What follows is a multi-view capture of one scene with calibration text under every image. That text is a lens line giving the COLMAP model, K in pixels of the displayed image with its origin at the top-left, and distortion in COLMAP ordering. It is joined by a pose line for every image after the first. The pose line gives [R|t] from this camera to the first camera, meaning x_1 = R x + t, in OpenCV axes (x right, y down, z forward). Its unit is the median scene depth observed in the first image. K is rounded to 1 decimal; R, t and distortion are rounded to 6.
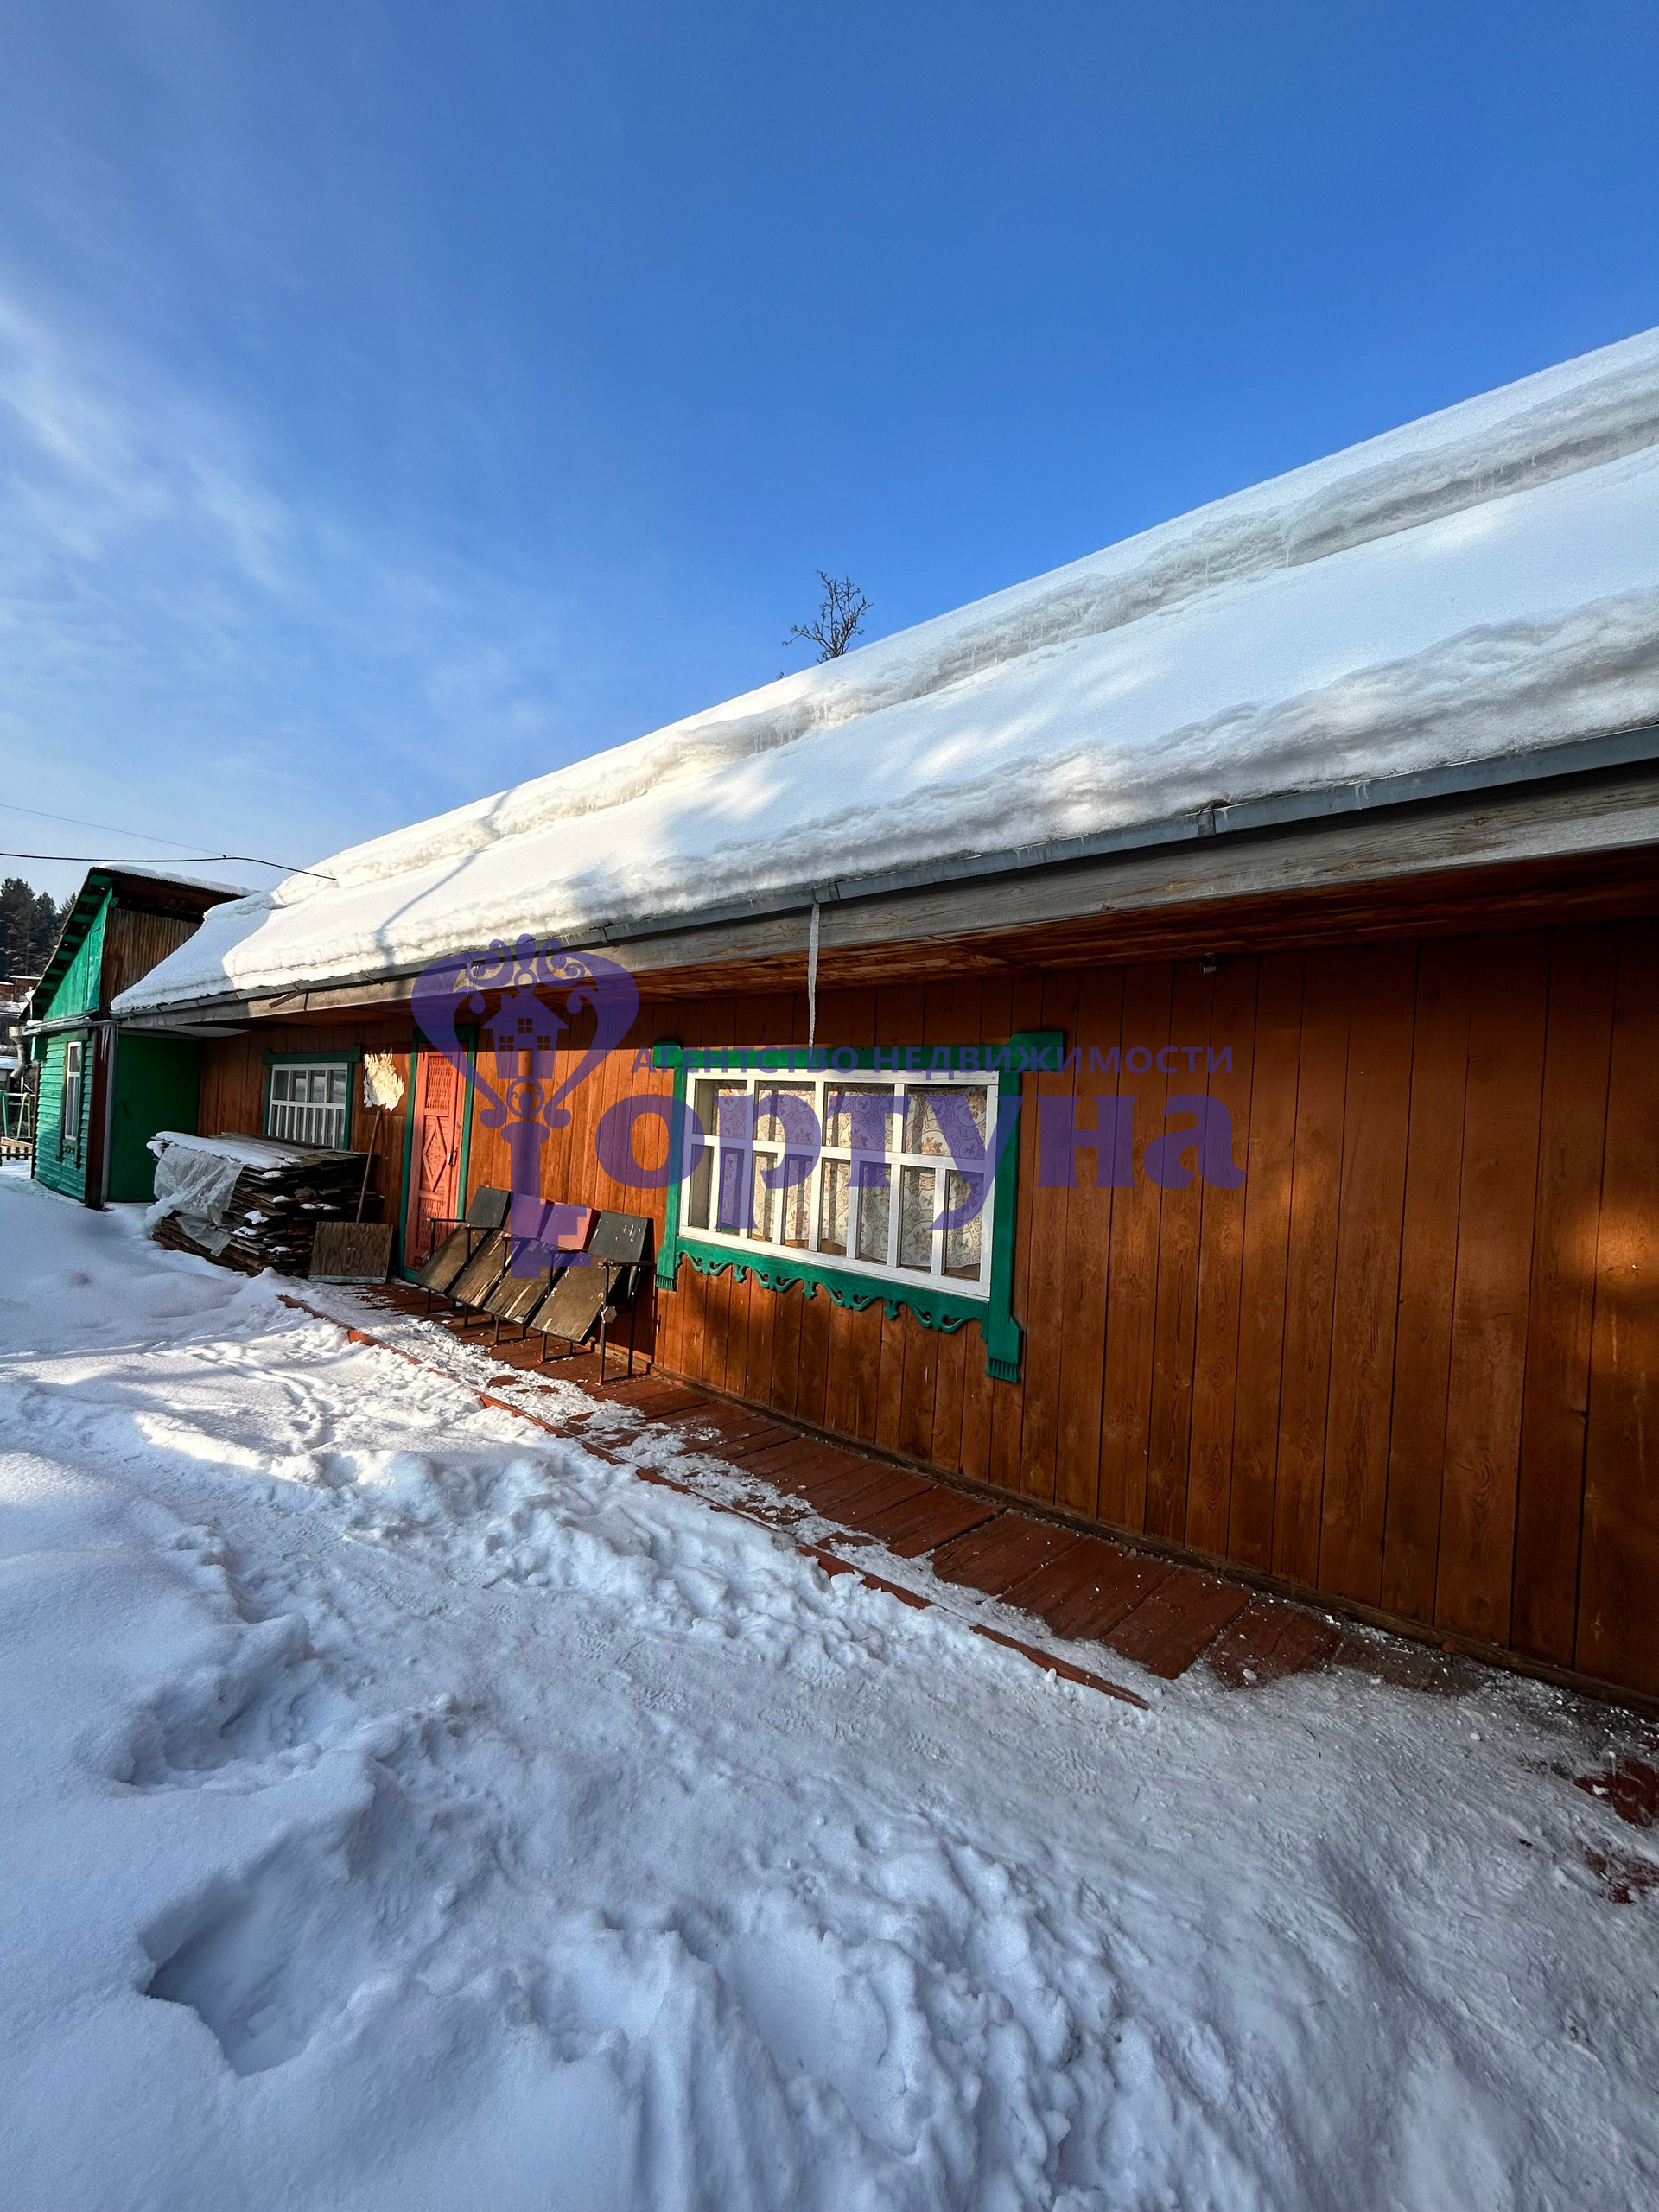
lens RADIAL K [[892.4, 0, 829.8], [0, 892.4, 1109.3], [0, 0, 1]] dist [0.006838, -0.001077]
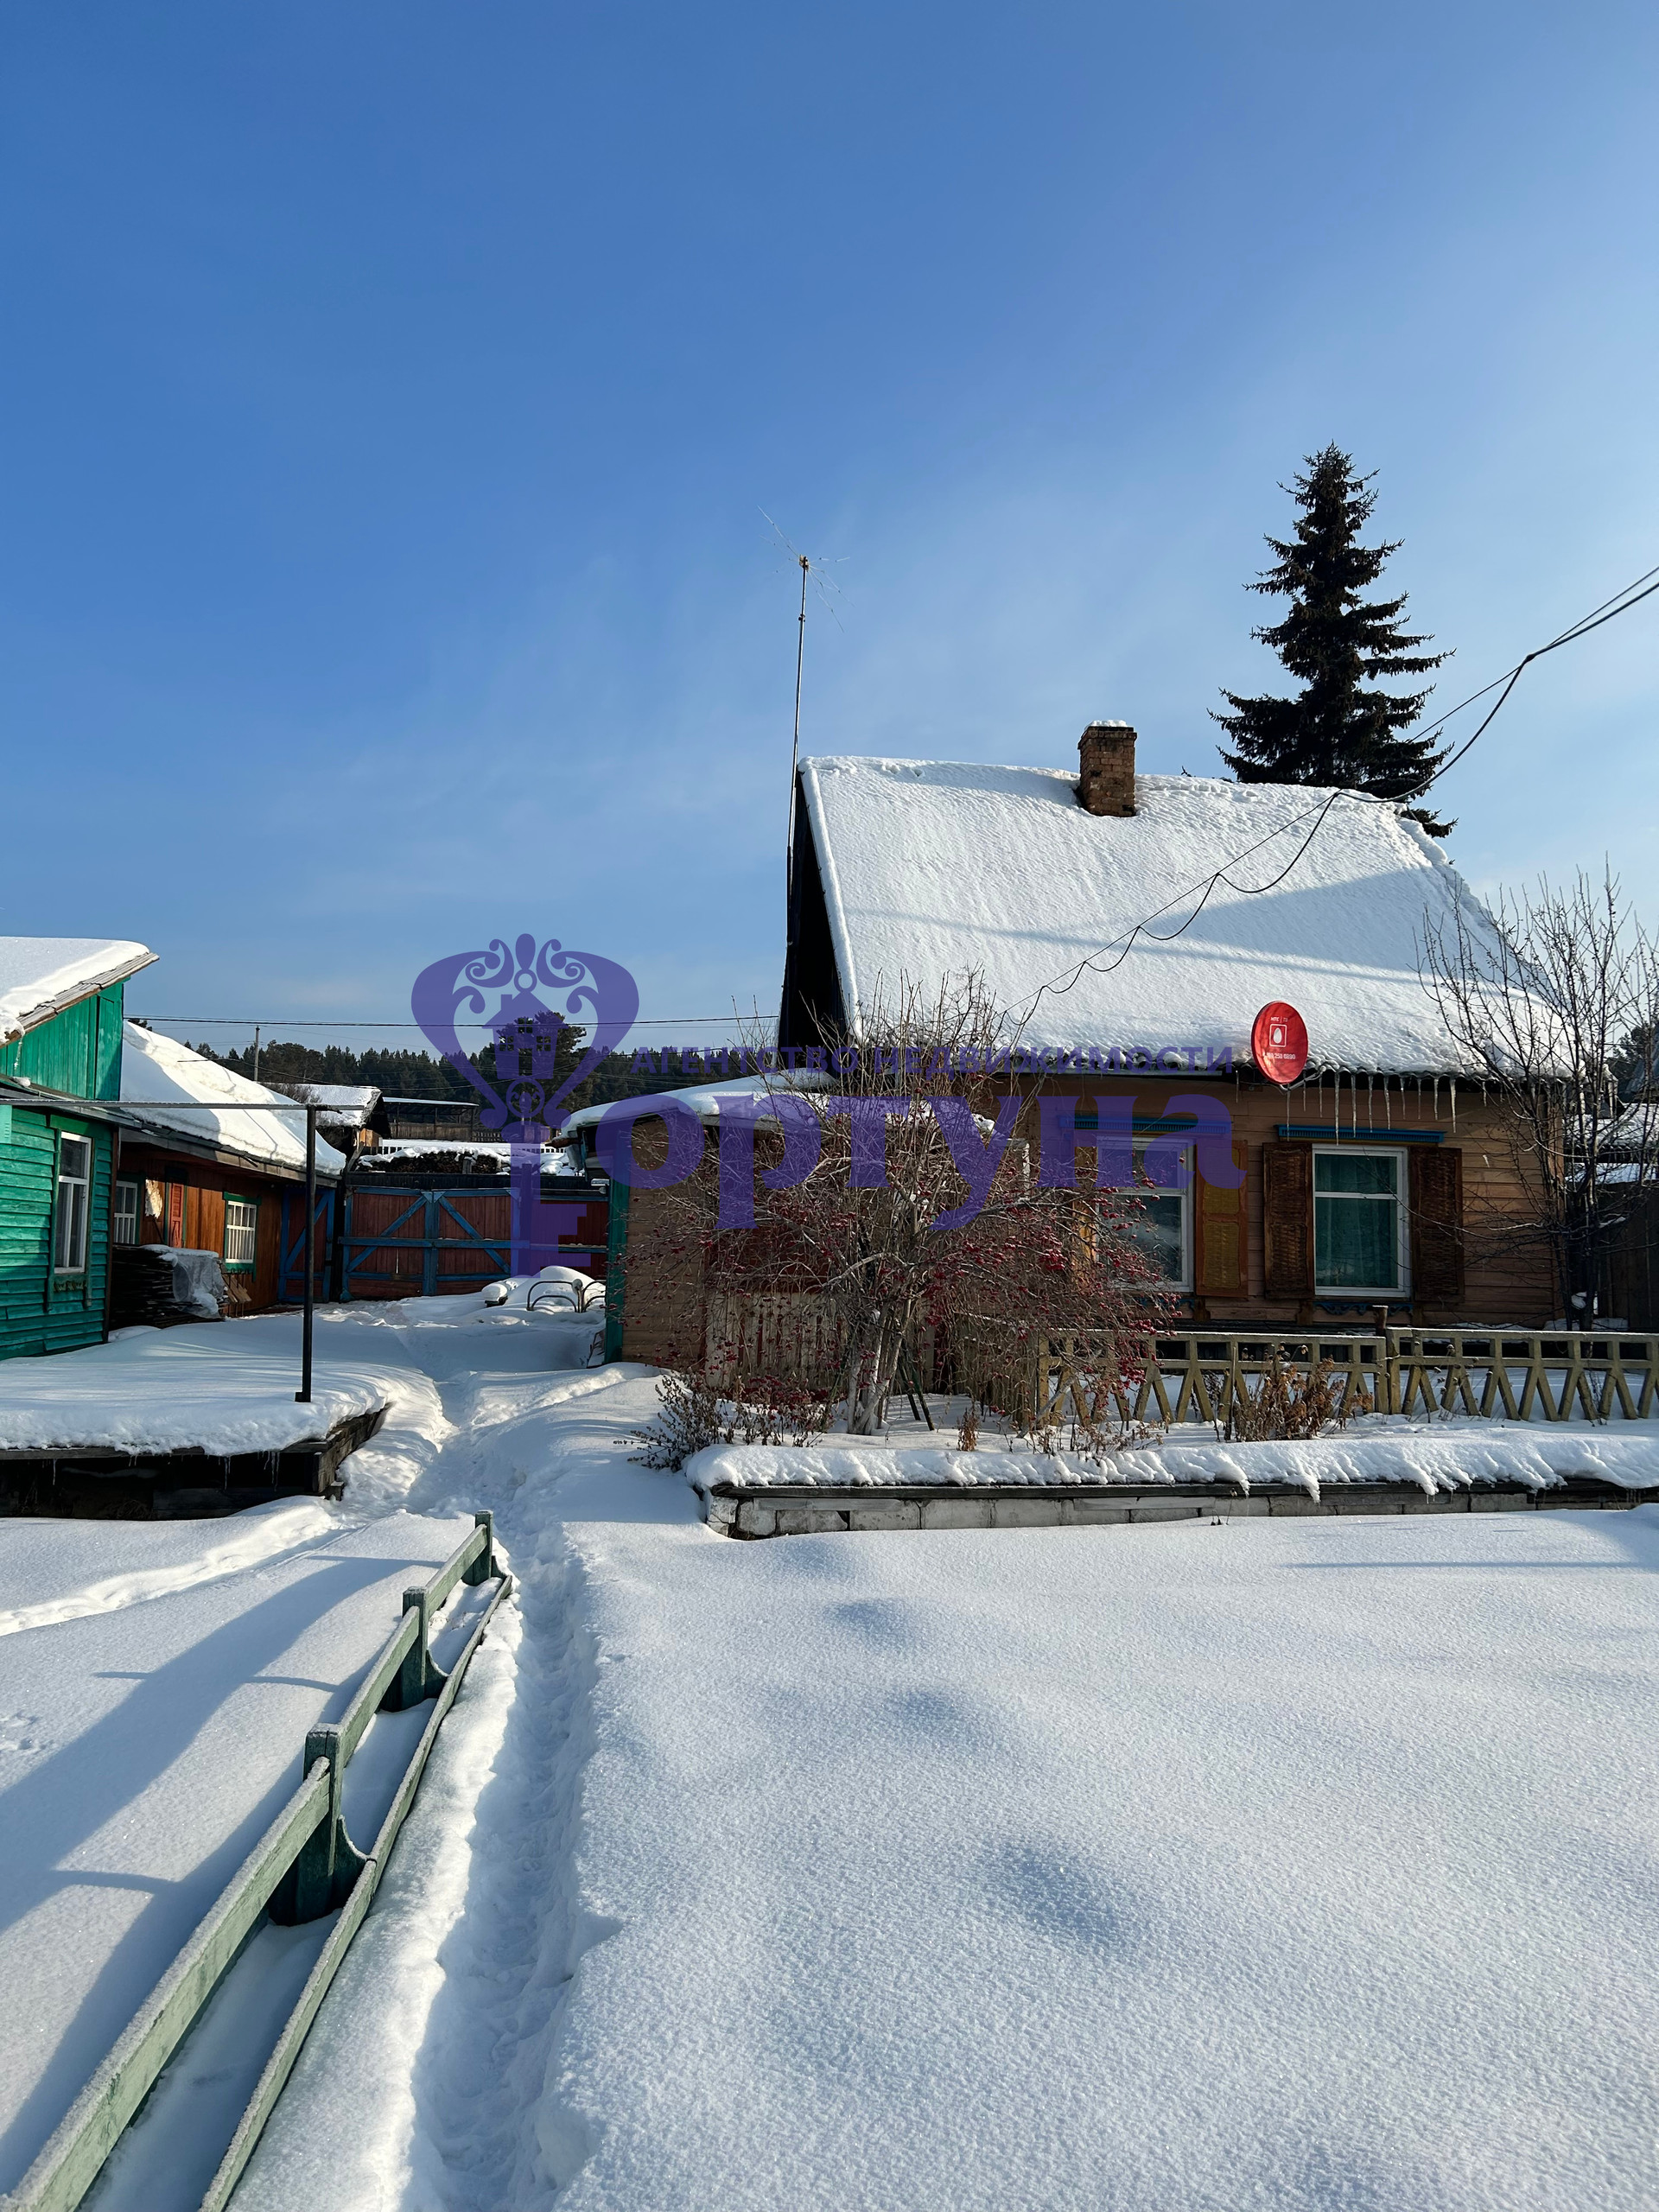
lens RADIAL K [[1657.4, 0, 826.2], [0, 1657.4, 1111.1], [0, 0, 1]] dist [0.055064, -0.057464]
pose [[-0.776497, -0.013058, 0.629986, -3.032324], [-0.056195, 0.997237, -0.048594, -0.100383], [-0.627611, -0.073135, -0.775084, 2.389197]]
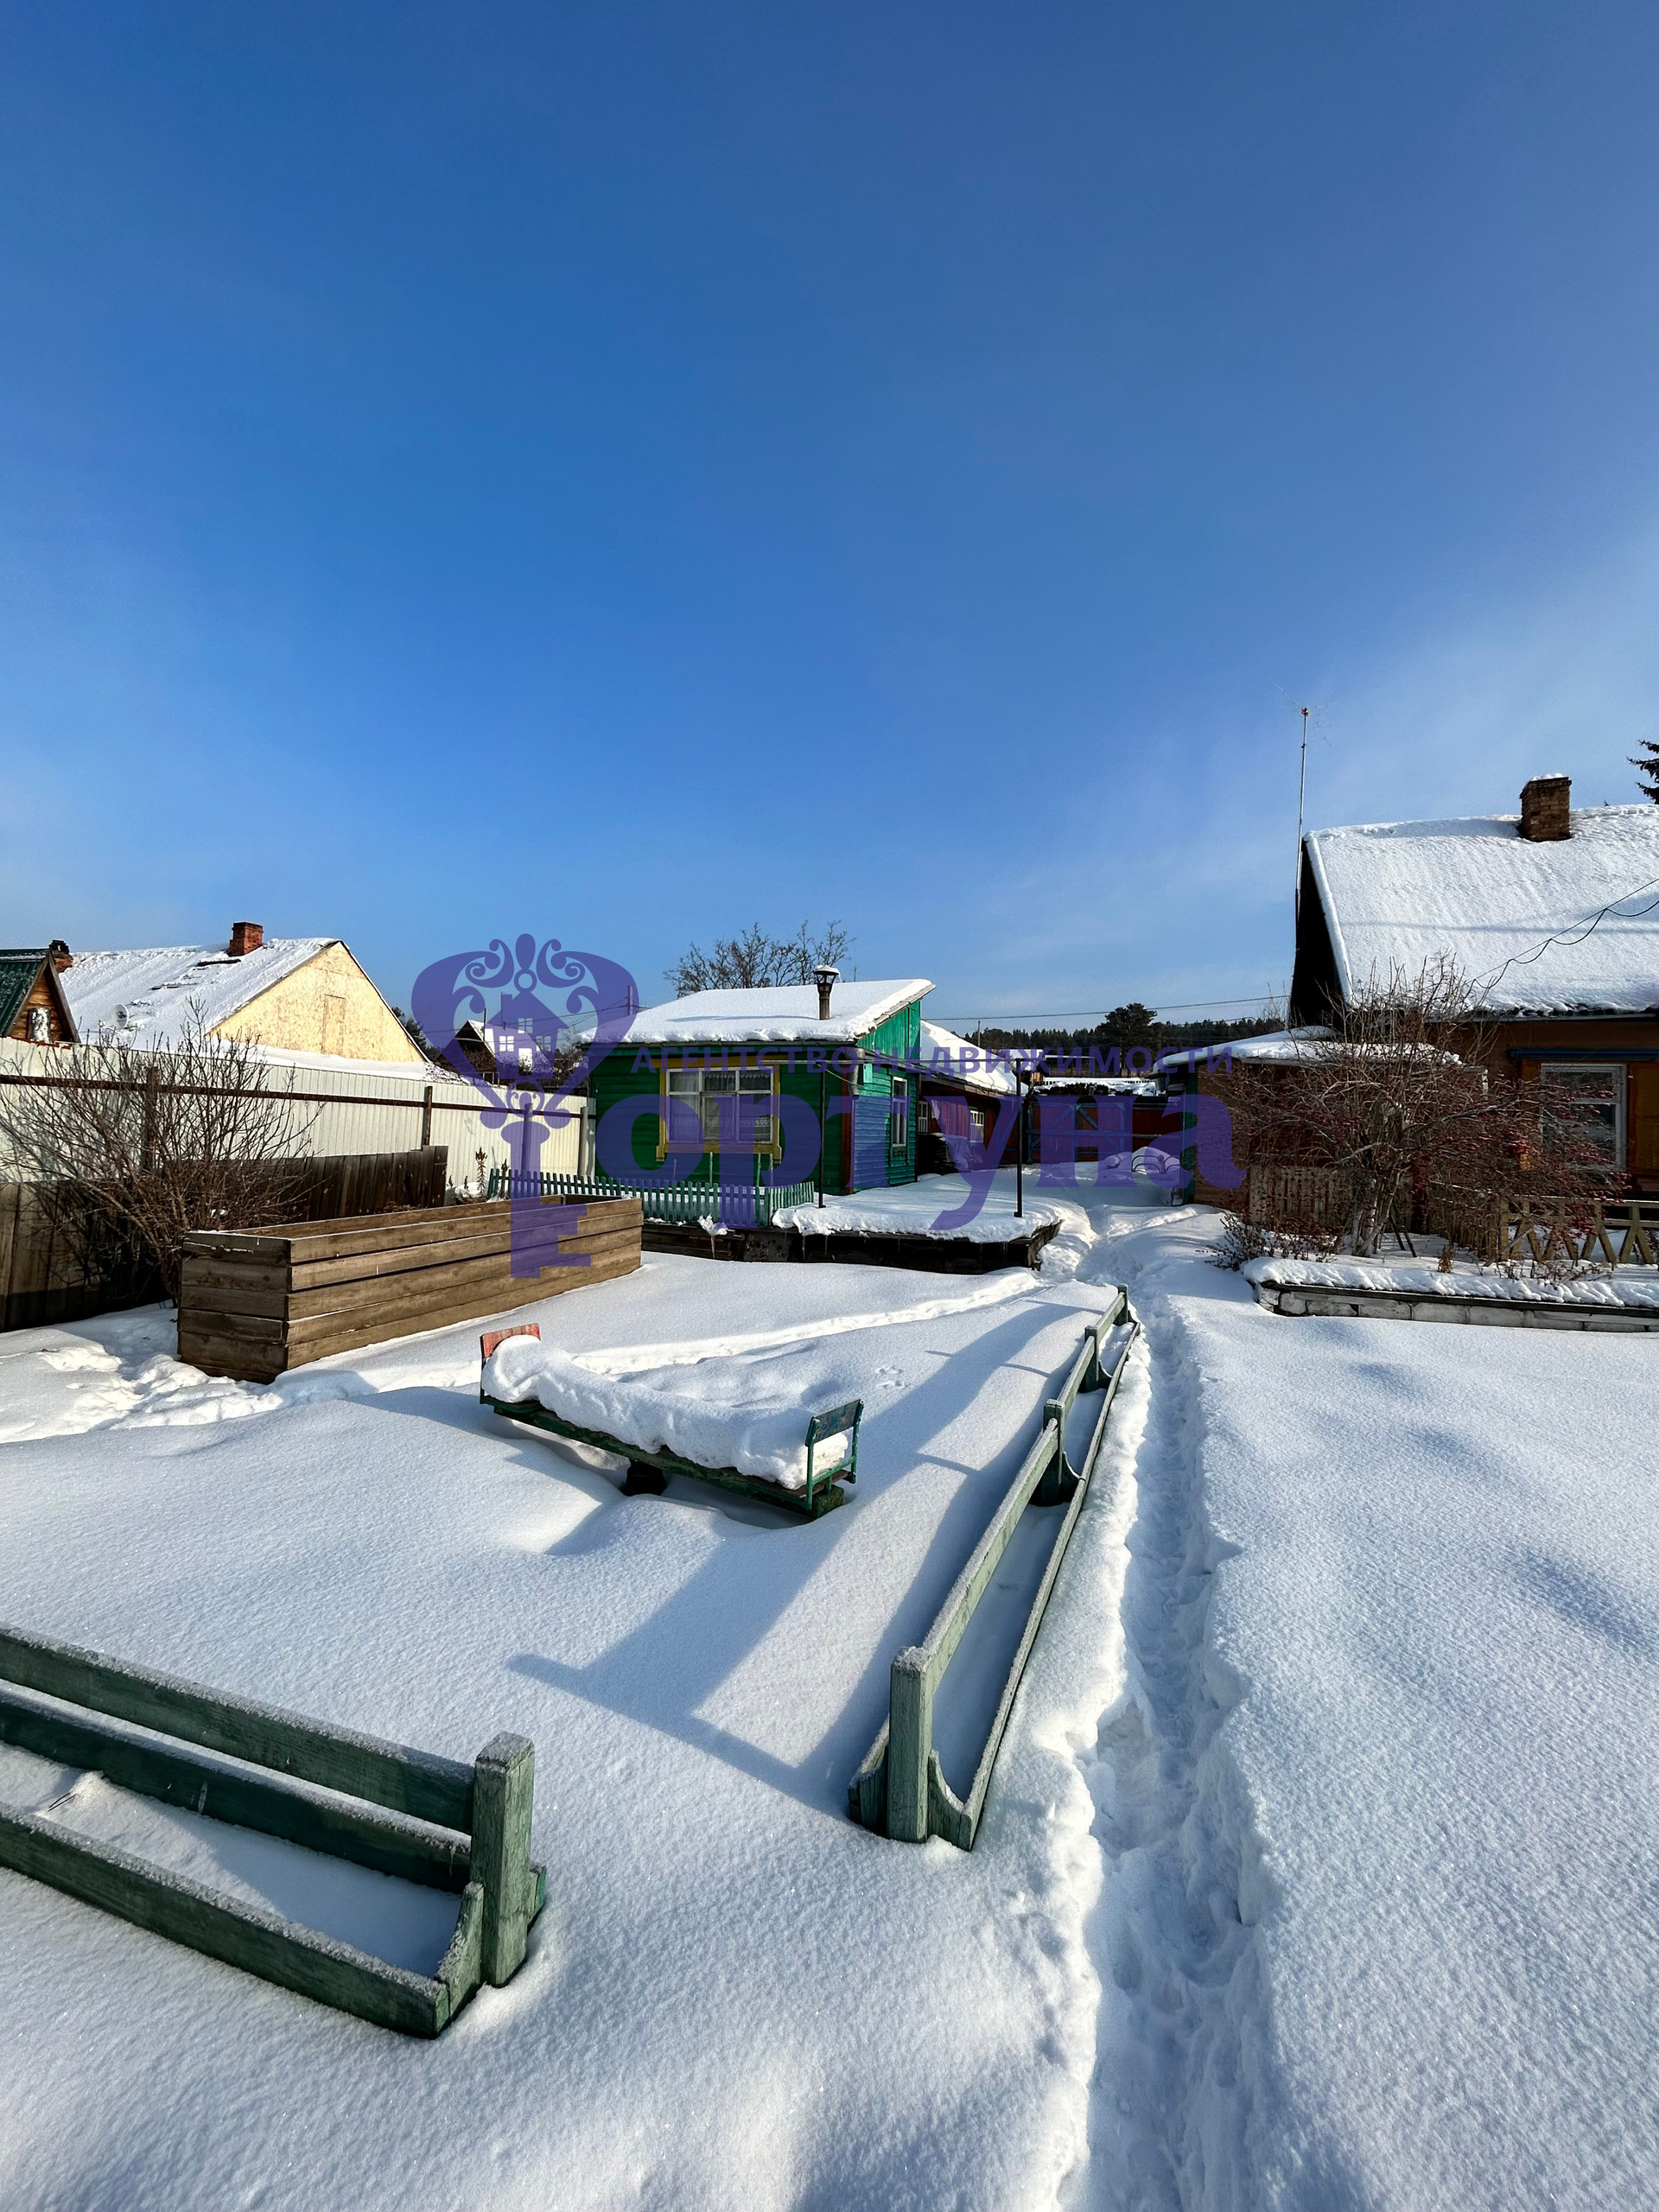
lens RADIAL K [[897.2, 0, 836.2], [0, 897.2, 1107.1], [0, 0, 1]] dist [0.001581, -0.000003]
pose [[-0.392220, -0.040598, 0.918975, -2.991807], [-0.042429, 0.998761, 0.026014, -0.097817], [-0.918893, -0.028788, -0.393456, 2.383286]]
